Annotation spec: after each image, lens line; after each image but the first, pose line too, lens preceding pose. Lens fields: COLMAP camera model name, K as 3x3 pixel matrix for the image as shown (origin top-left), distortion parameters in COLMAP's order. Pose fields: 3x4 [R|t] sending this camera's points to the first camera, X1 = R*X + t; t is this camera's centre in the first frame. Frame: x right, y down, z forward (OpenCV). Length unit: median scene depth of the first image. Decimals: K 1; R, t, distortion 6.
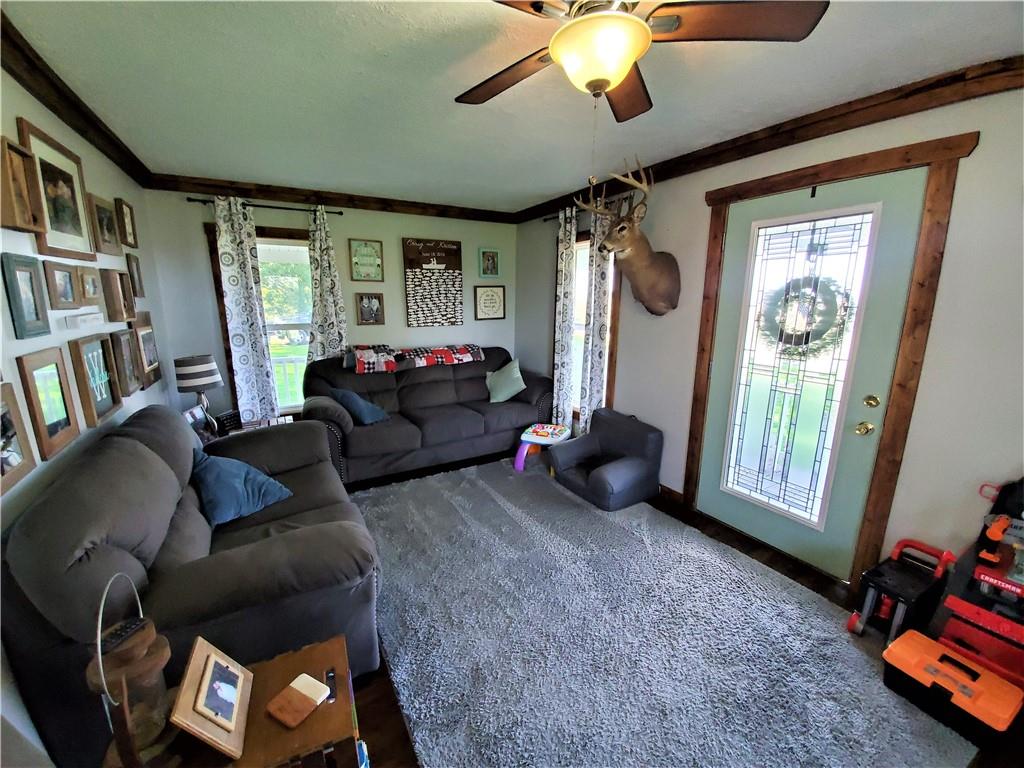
lens RADIAL K [[404.4, 0, 511.8], [0, 404.4, 392.3], [0, 0, 1]] dist [0.006286, -0.014704]
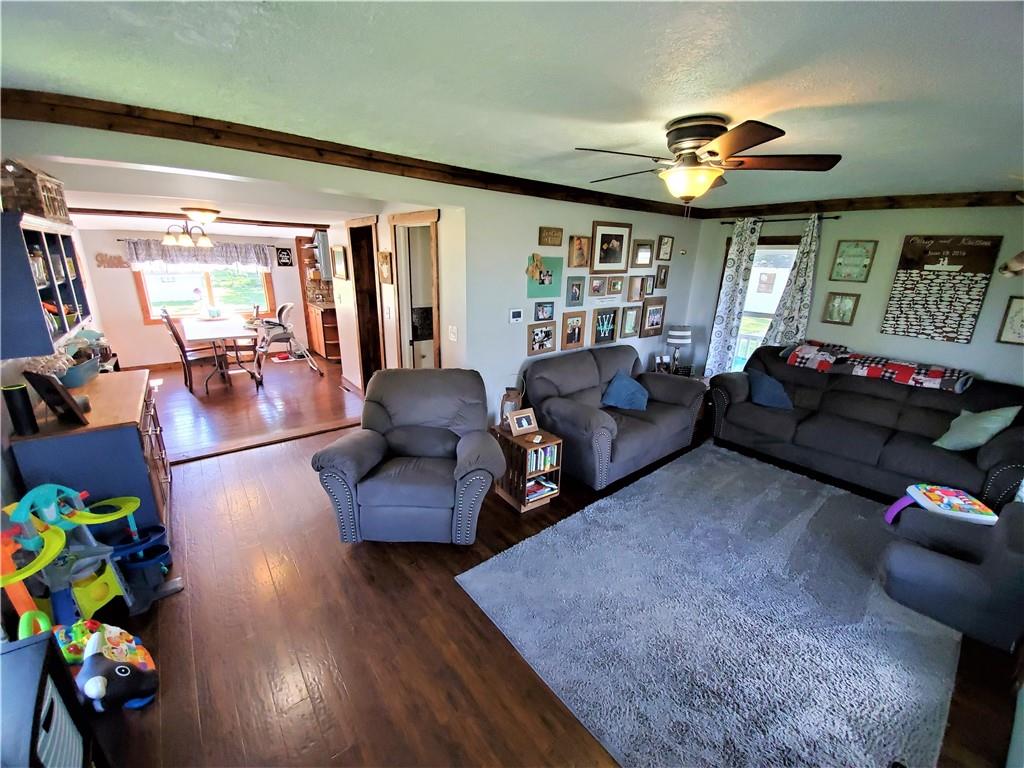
lens RADIAL K [[404.4, 0, 511.8], [0, 404.4, 392.3], [0, 0, 1]] dist [0.006286, -0.014704]
pose [[0.156067, 0.311422, -0.937368, 0.584429], [-0.241967, 0.932136, 0.269398, -0.091202], [0.957651, 0.184768, 0.220830, 0.028610]]
